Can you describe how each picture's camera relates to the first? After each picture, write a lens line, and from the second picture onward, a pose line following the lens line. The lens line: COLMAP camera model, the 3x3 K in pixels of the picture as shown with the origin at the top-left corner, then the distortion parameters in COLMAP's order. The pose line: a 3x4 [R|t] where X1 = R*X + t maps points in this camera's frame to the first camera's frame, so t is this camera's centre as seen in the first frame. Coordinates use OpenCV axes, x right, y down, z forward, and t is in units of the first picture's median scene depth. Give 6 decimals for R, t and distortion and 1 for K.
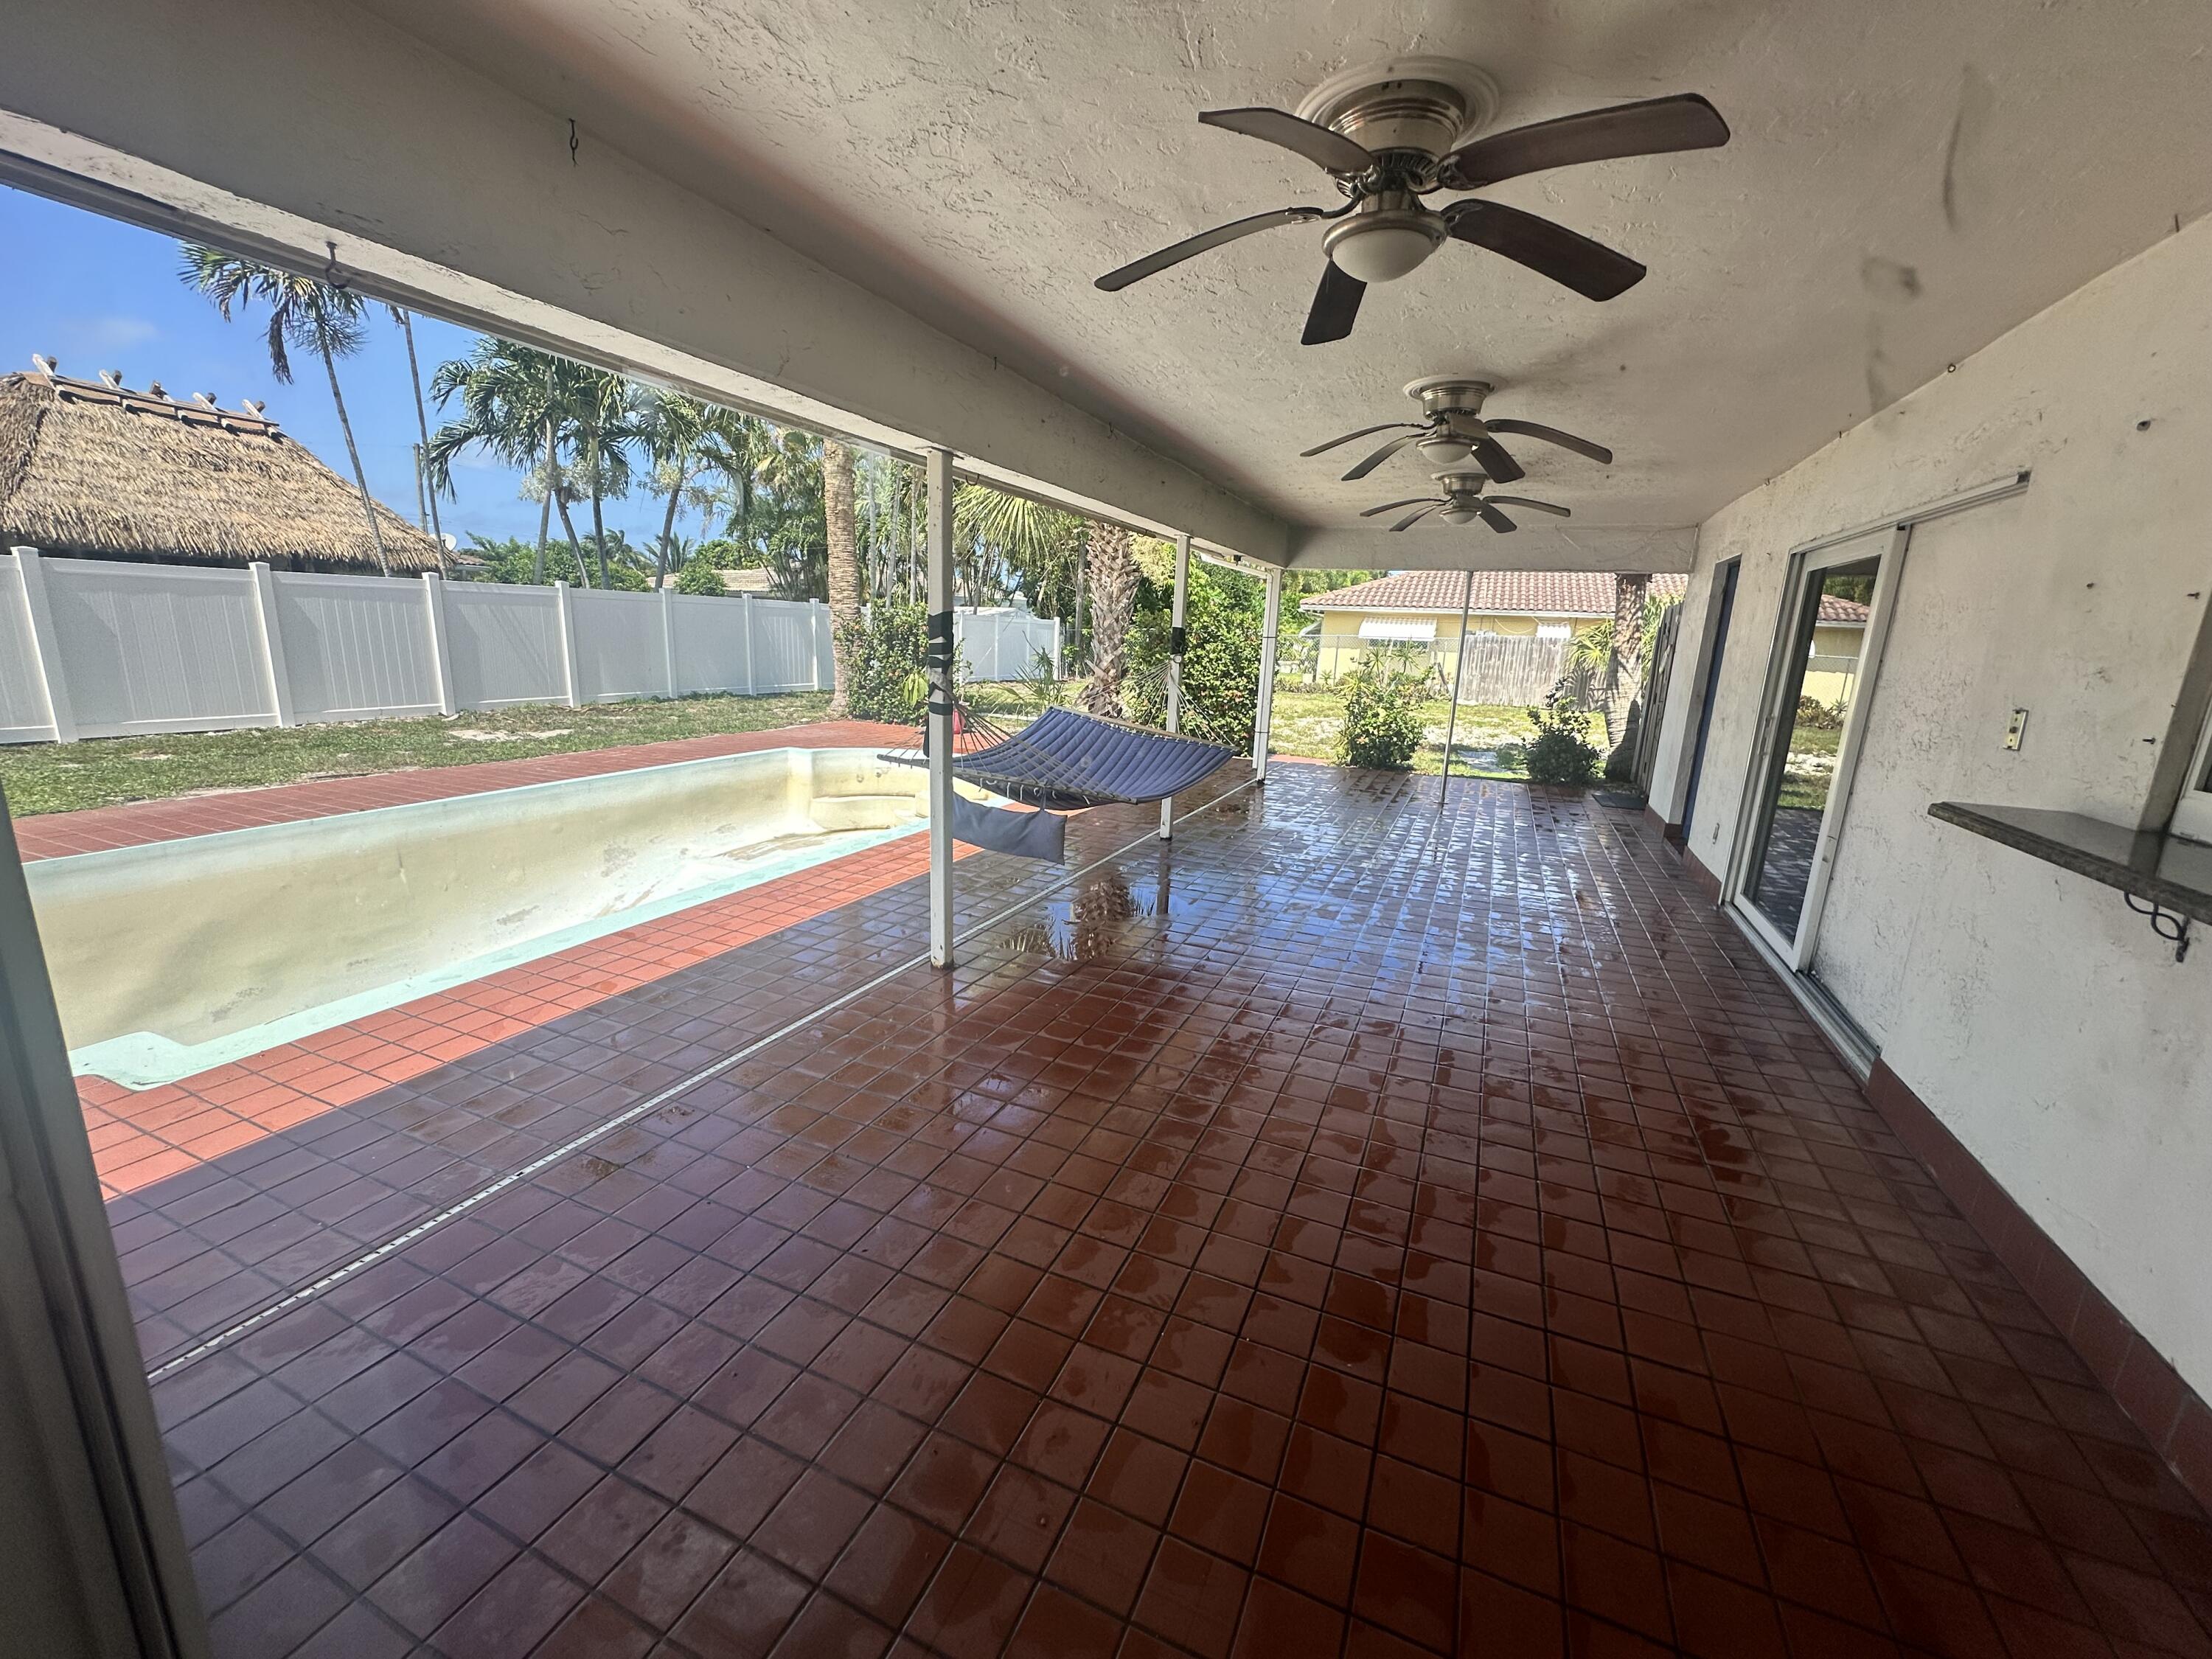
lens RADIAL K [[883.5, 0, 1099.4], [0, 883.5, 827.9], [0, 0, 1]] dist [-0.004110, 0.000540]
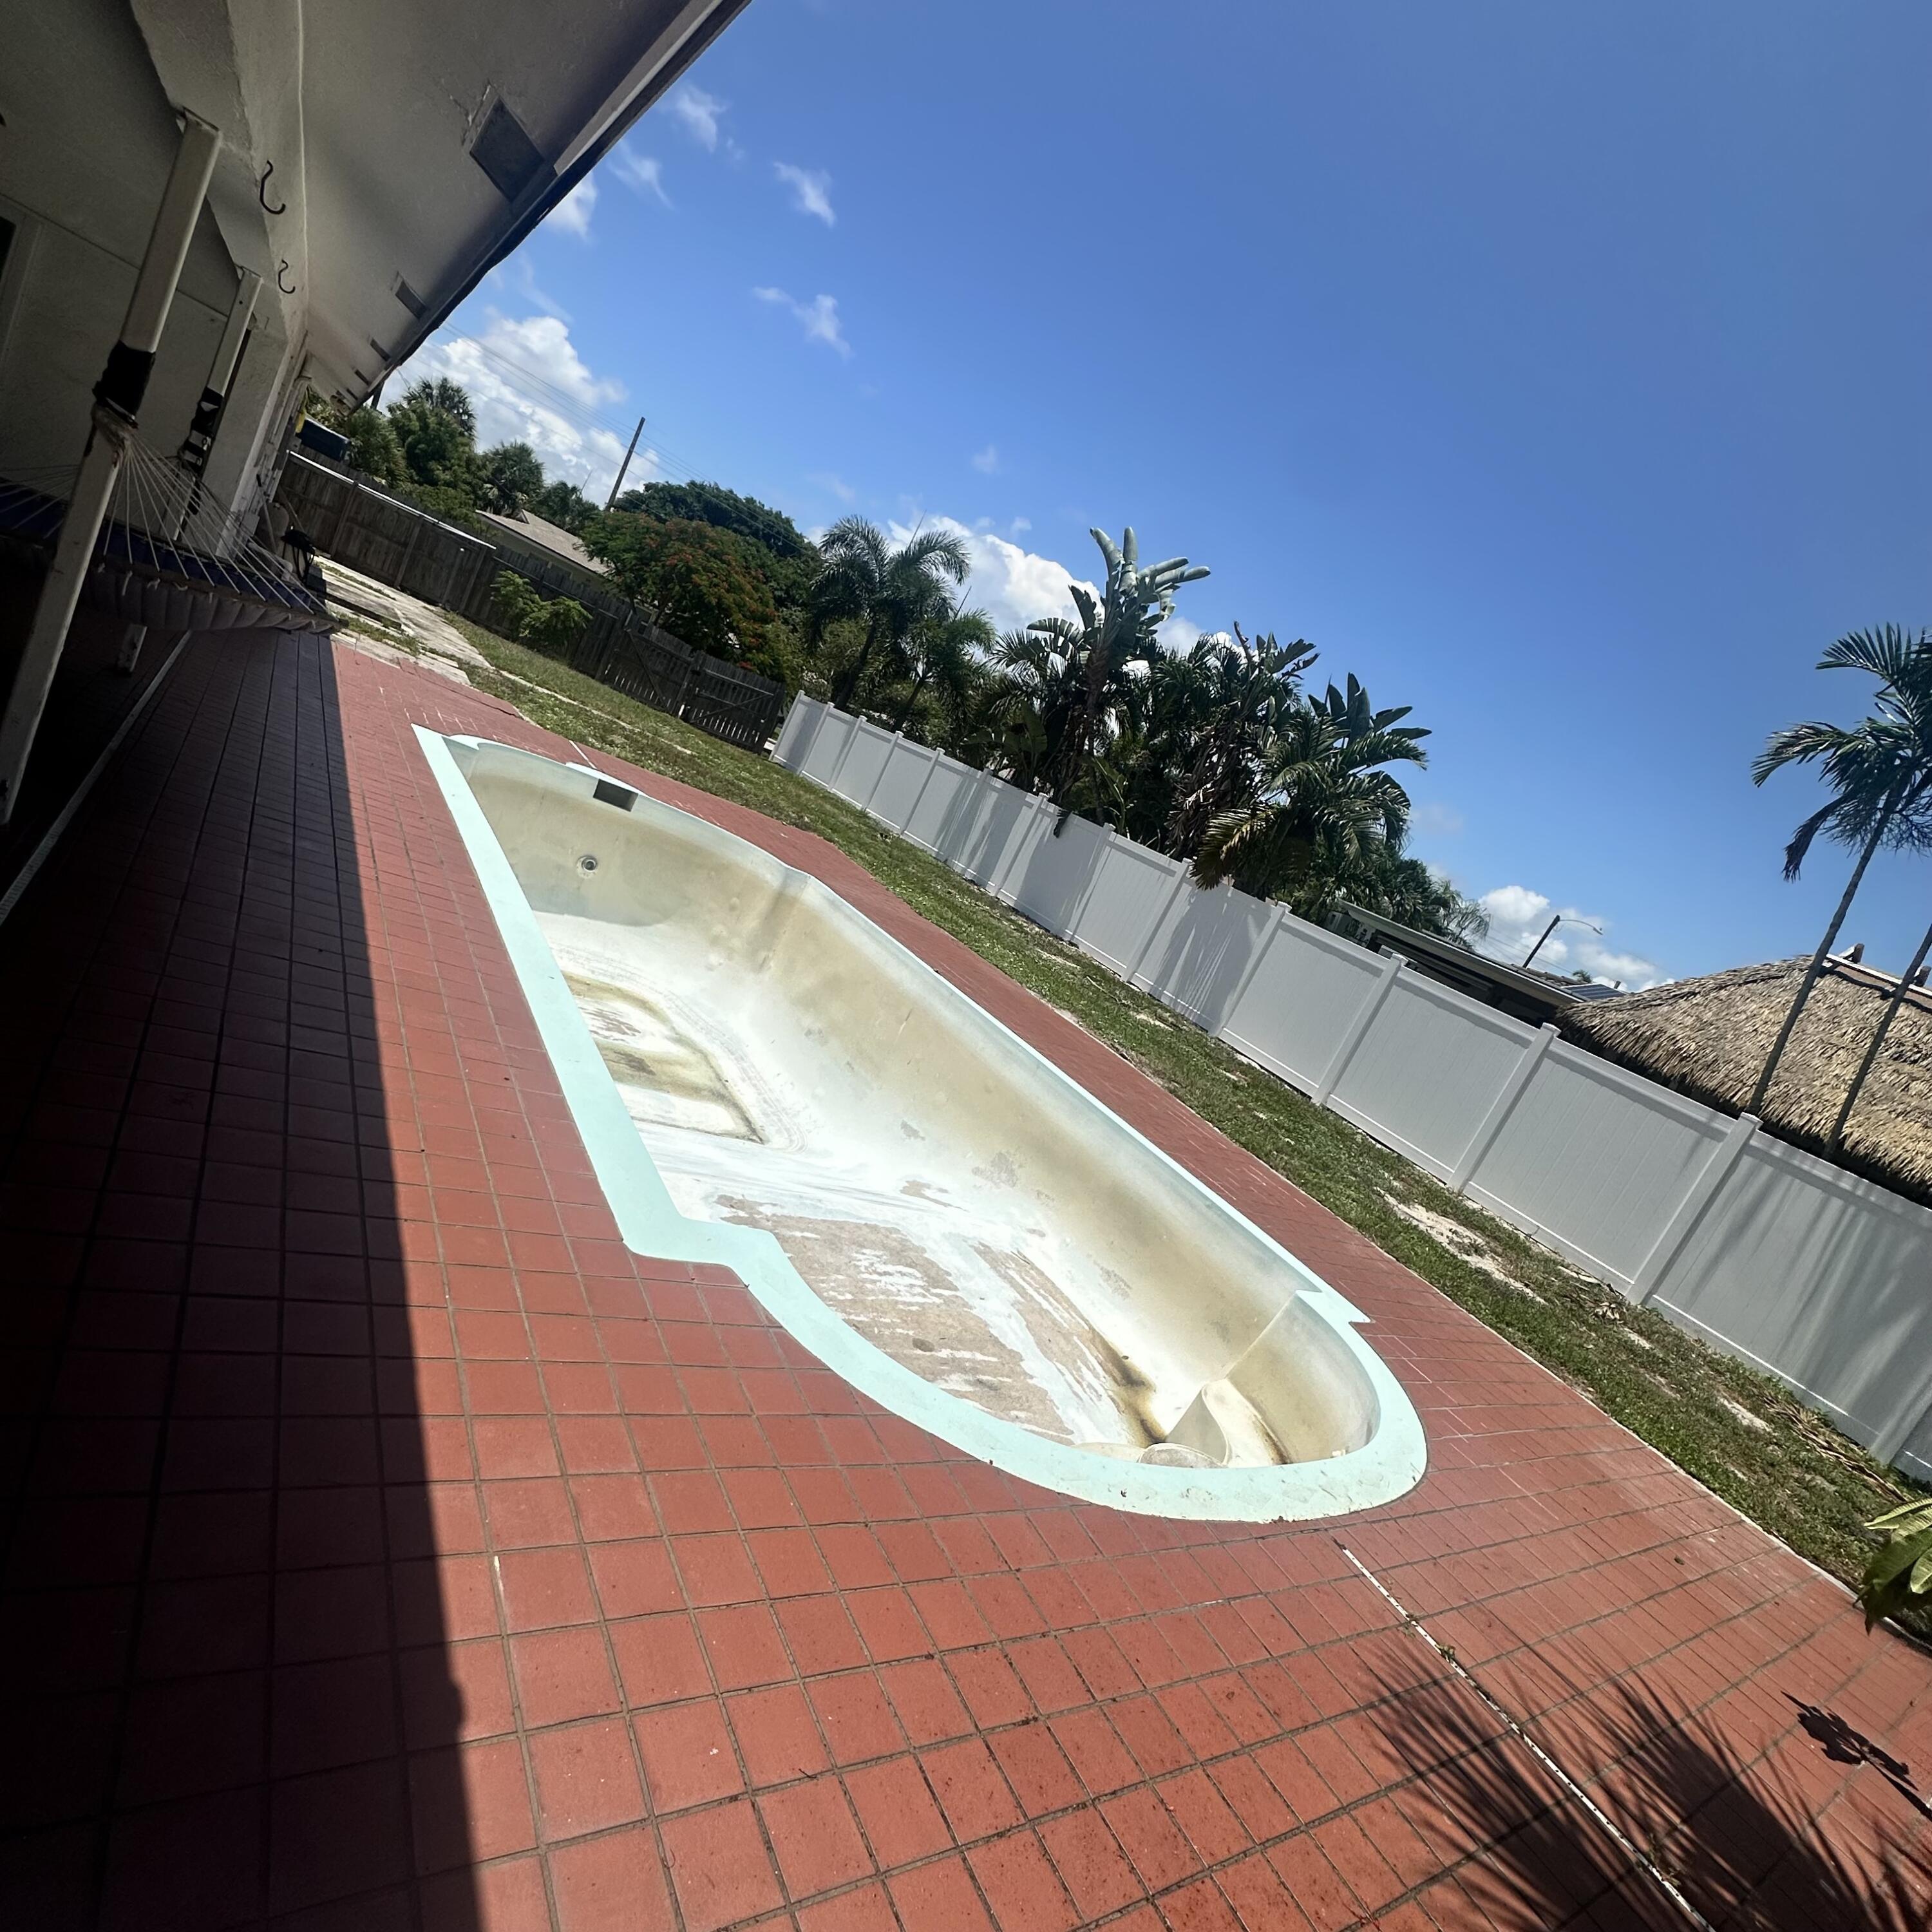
lens RADIAL K [[1020.4, 0, 965.5], [0, 1020.4, 970.3], [0, 0, 1]] dist [-0.001548, -0.000125]
pose [[-0.457642, -0.112661, -0.881970, 0.249761], [-0.613533, 0.757958, 0.221533, -0.286778], [0.643538, 0.642501, -0.415995, 1.353821]]
